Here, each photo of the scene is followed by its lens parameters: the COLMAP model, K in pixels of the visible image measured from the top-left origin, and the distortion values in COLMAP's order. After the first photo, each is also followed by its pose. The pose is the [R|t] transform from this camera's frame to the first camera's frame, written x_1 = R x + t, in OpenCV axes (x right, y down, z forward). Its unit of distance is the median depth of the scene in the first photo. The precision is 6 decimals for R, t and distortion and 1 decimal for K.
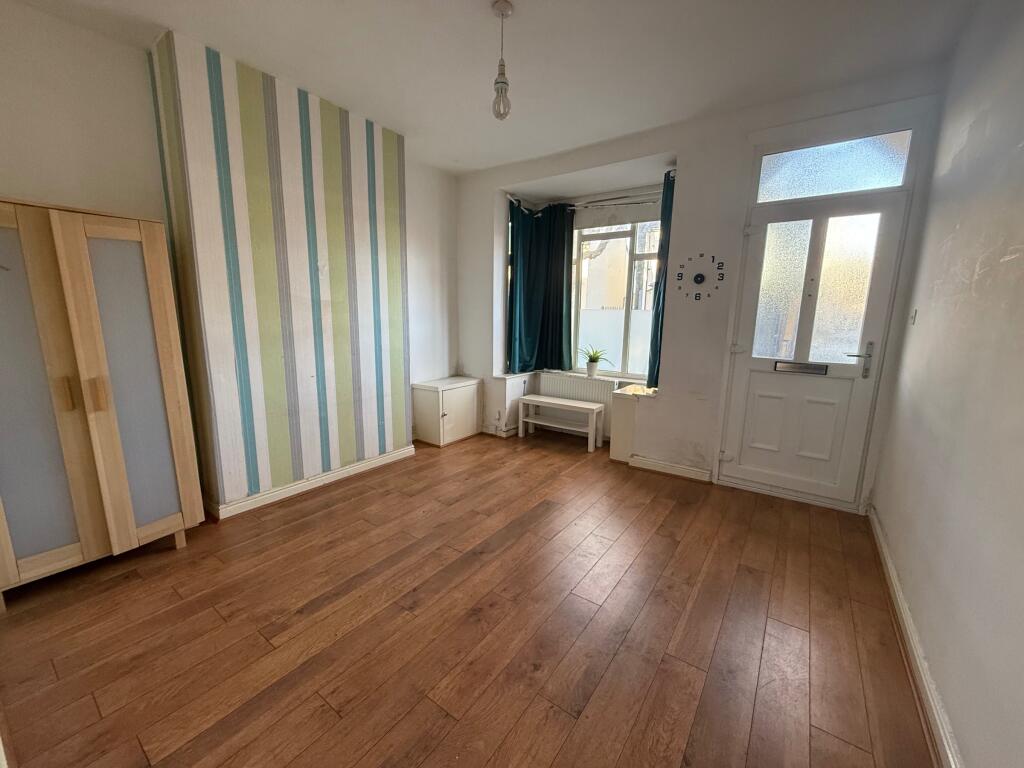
lens RADIAL K [[405.5, 0, 512.0], [0, 405.5, 384.0], [0, 0, 1]] dist [-0.001636, -0.000150]
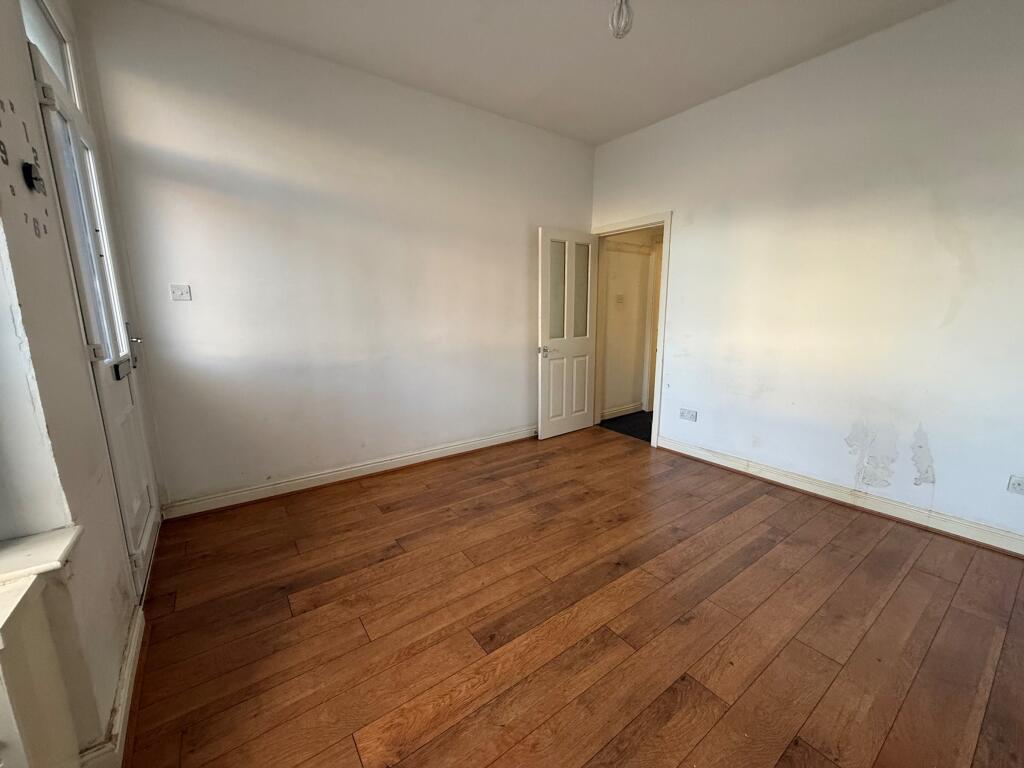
lens RADIAL K [[405.5, 0, 512.0], [0, 405.5, 384.0], [0, 0, 1]] dist [-0.001636, -0.000150]
pose [[-0.947790, -0.067473, 0.311676, -0.110158], [0.046177, 0.938021, 0.343487, -0.278126], [-0.315535, 0.339946, -0.885931, 1.817565]]
